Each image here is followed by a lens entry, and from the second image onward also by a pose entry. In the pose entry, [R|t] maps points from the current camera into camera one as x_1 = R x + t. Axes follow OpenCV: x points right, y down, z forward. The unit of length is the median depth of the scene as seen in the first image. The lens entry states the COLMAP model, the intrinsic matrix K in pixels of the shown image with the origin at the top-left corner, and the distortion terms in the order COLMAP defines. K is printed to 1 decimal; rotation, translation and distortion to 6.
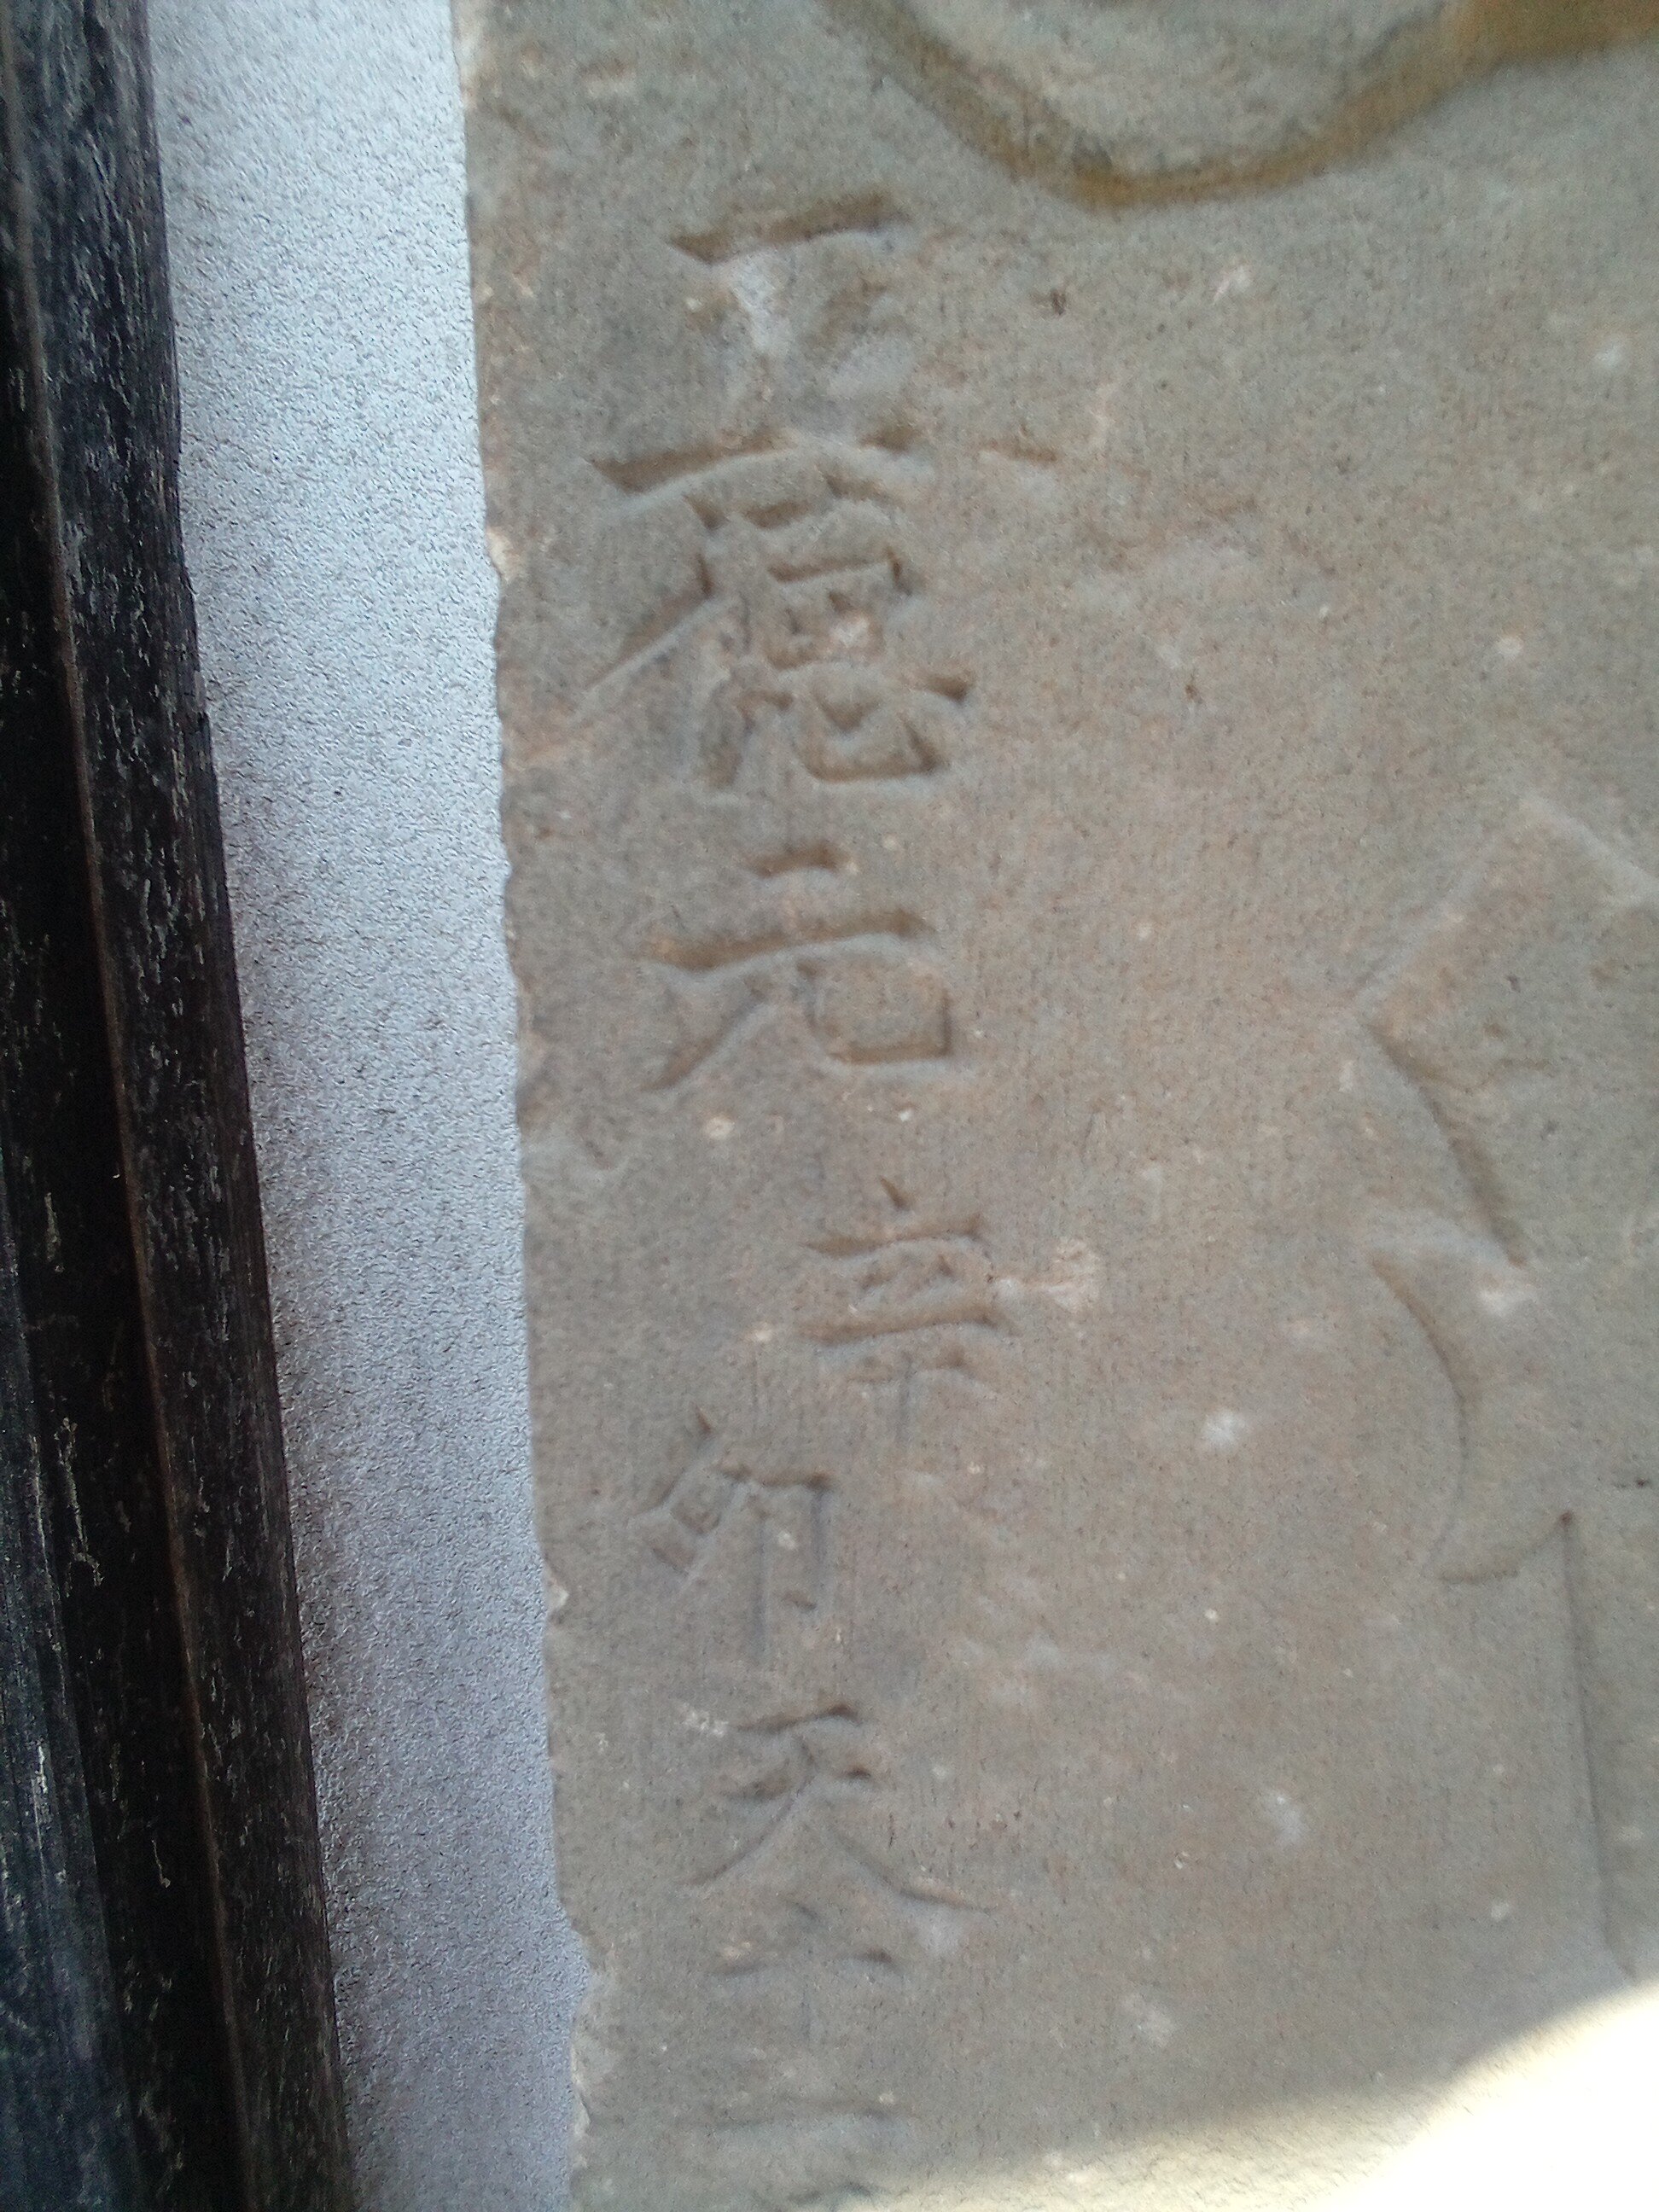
lens RADIAL K [[1799.3, 0, 833.4], [0, 1799.3, 1110.5], [0, 0, 1]] dist [0.059292, -0.072423]
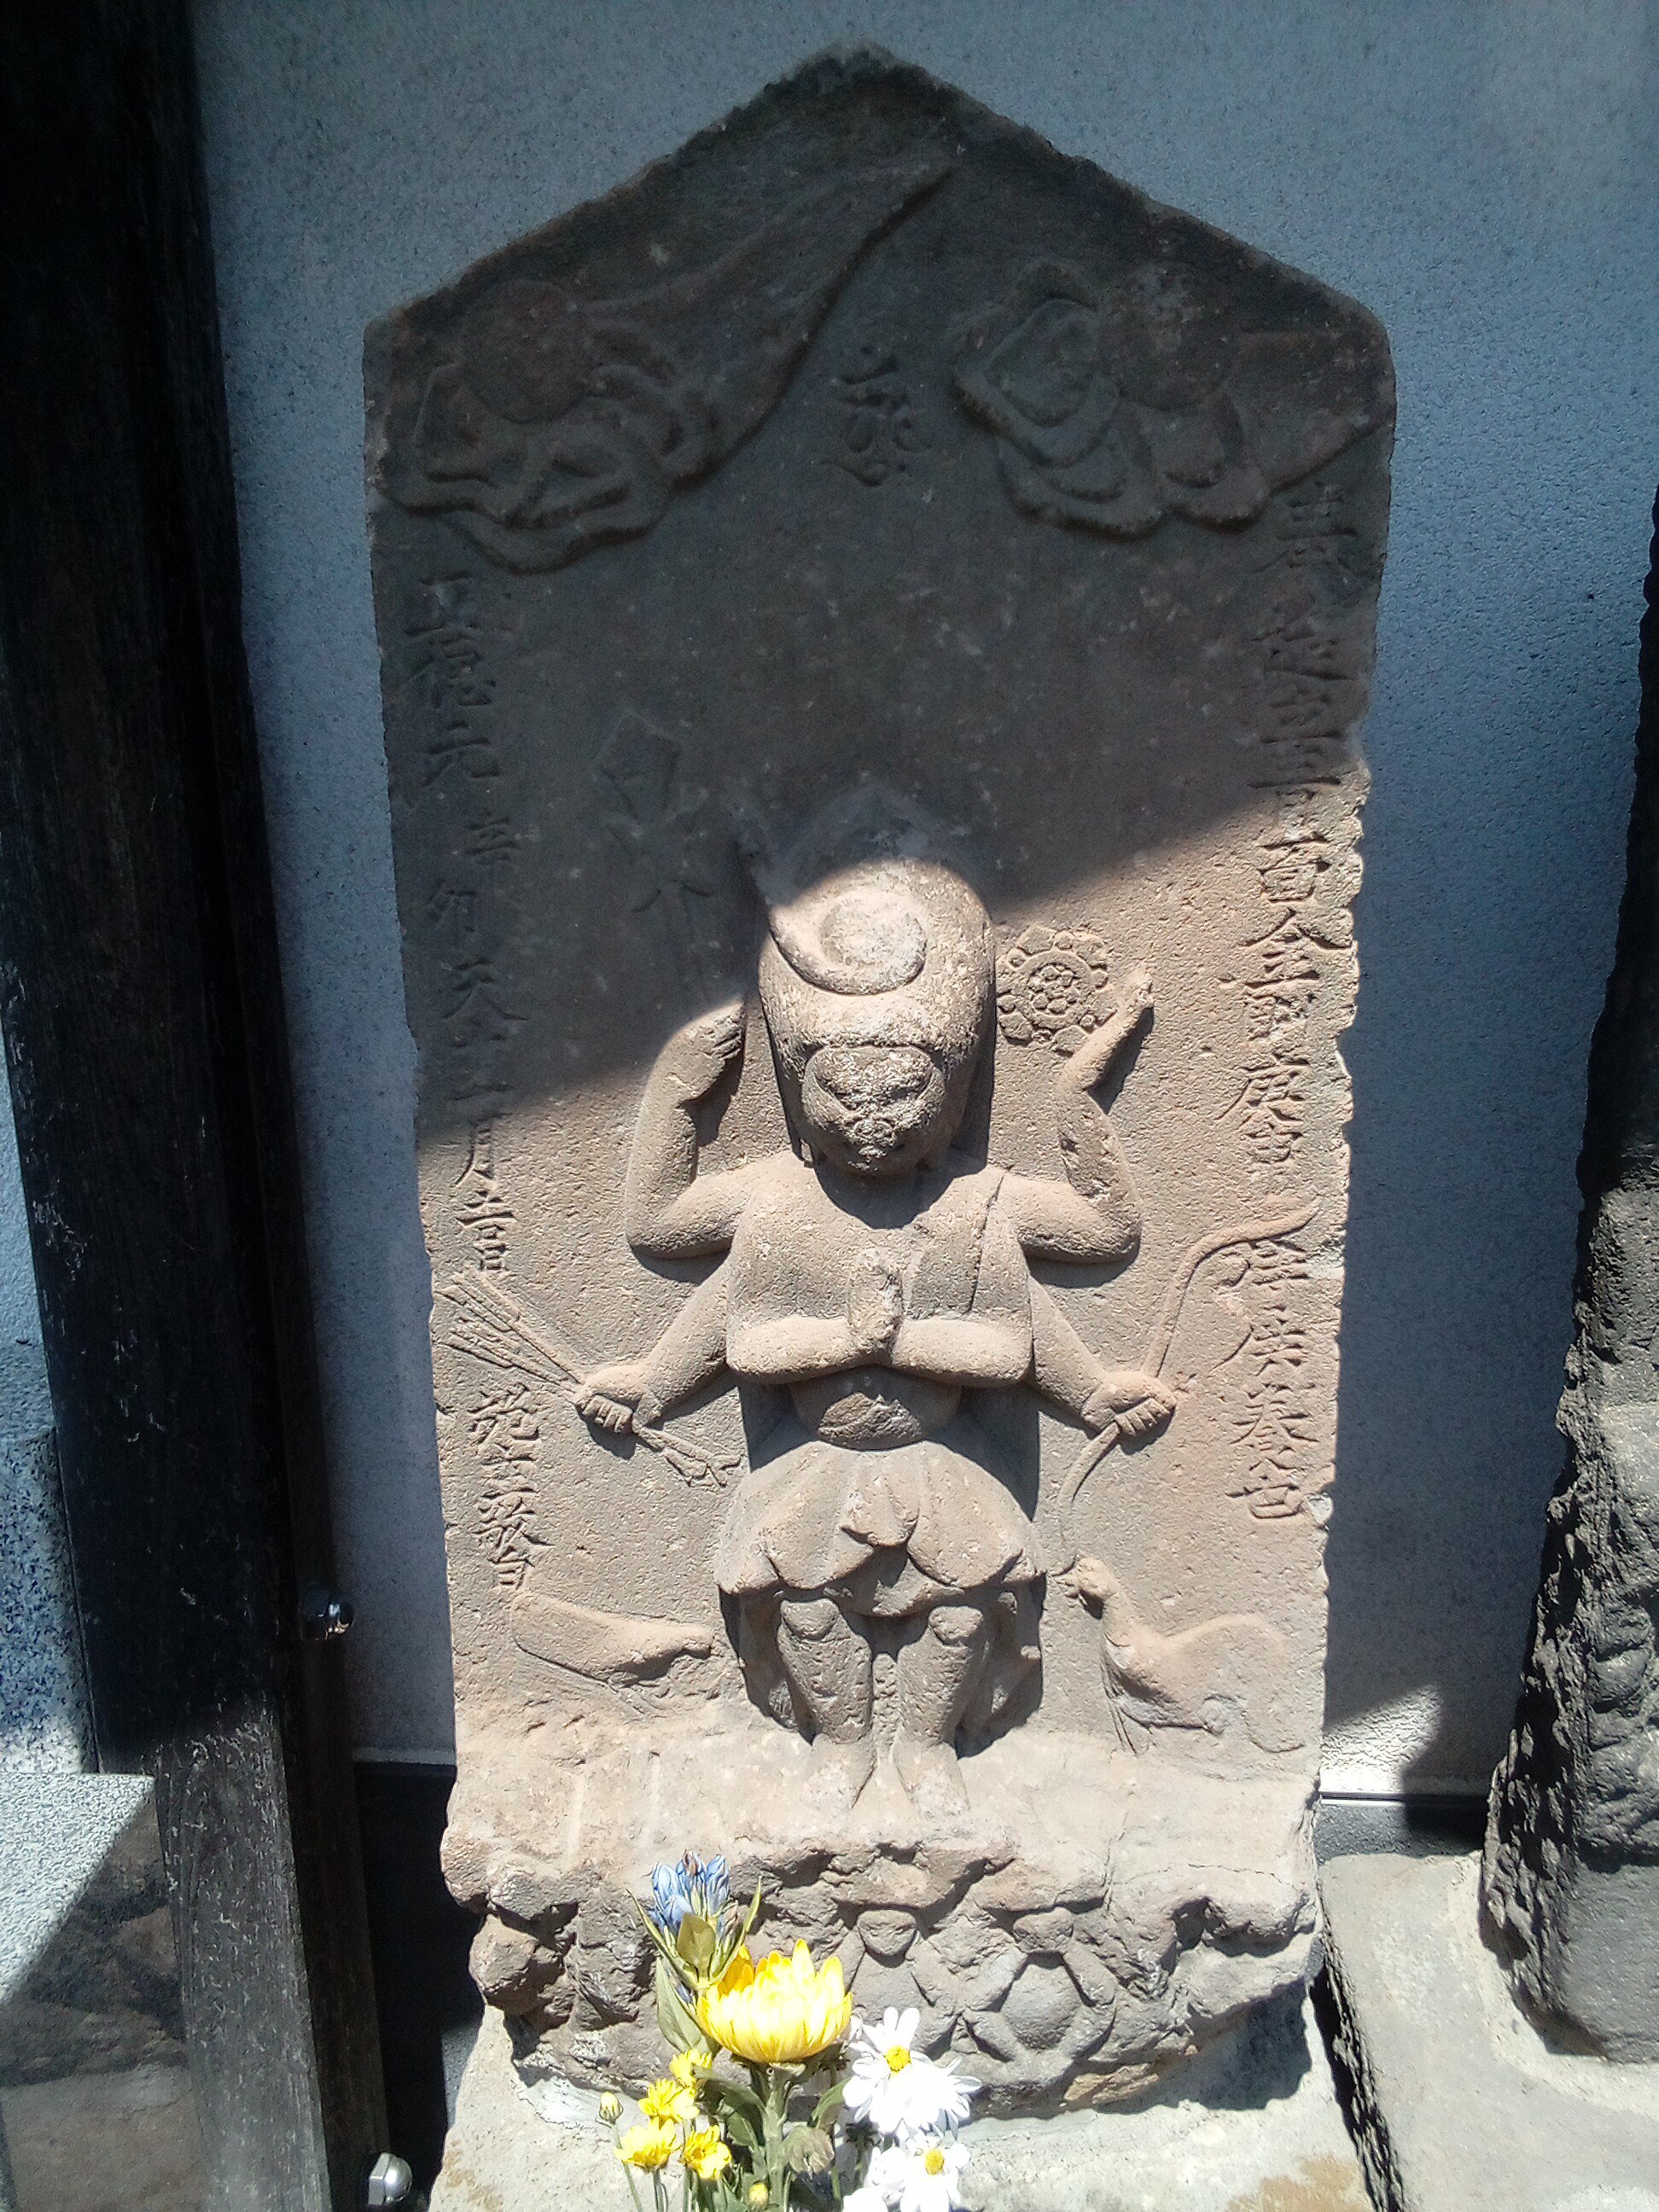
lens RADIAL K [[1799.3, 0, 865.3], [0, 1799.3, 1119.8], [0, 0, 1]] dist [0.059292, -0.072423]
pose [[0.996553, -0.024848, 0.079150, 0.527168], [0.025957, 0.999578, -0.013014, 0.788623], [-0.078793, 0.015024, 0.996778, -2.982334]]
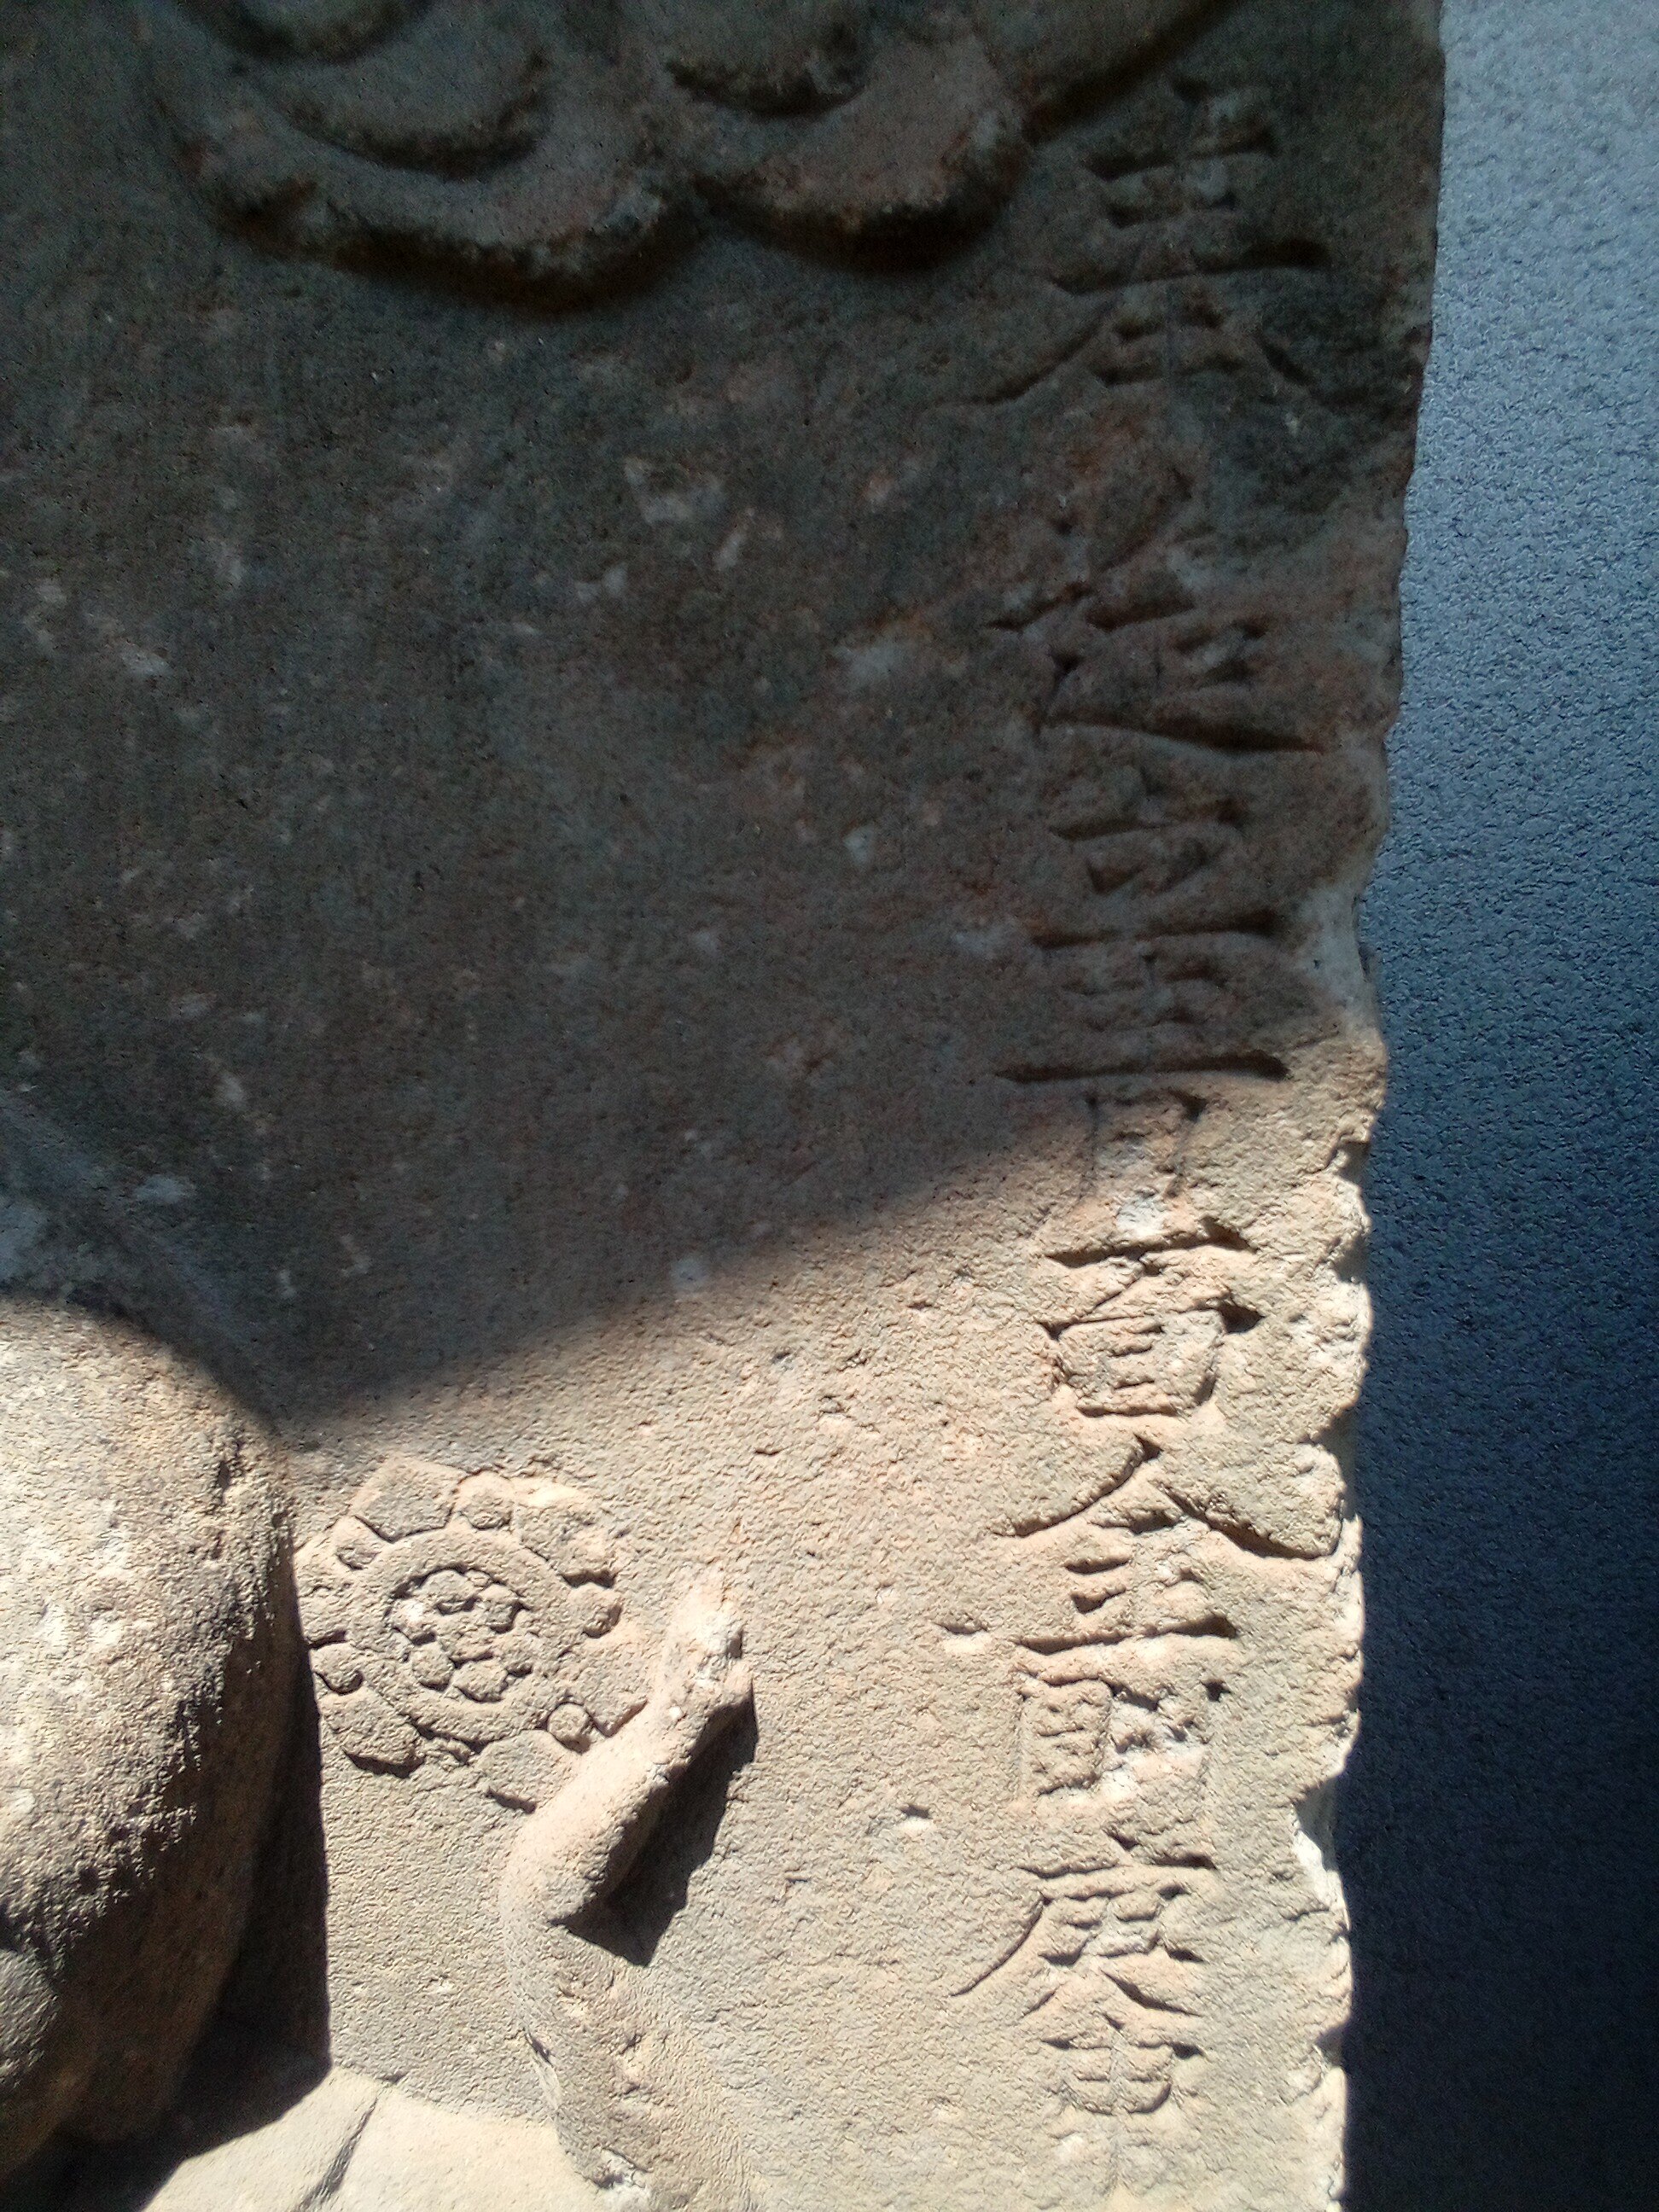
lens RADIAL K [[1799.3, 0, 863.7], [0, 1799.3, 1118.0], [0, 0, 1]] dist [0.059292, -0.072423]
pose [[0.999816, -0.010665, -0.015931, 1.594950], [0.010197, 0.999522, -0.029190, 0.108241], [0.016234, 0.029023, 0.999447, -0.444751]]
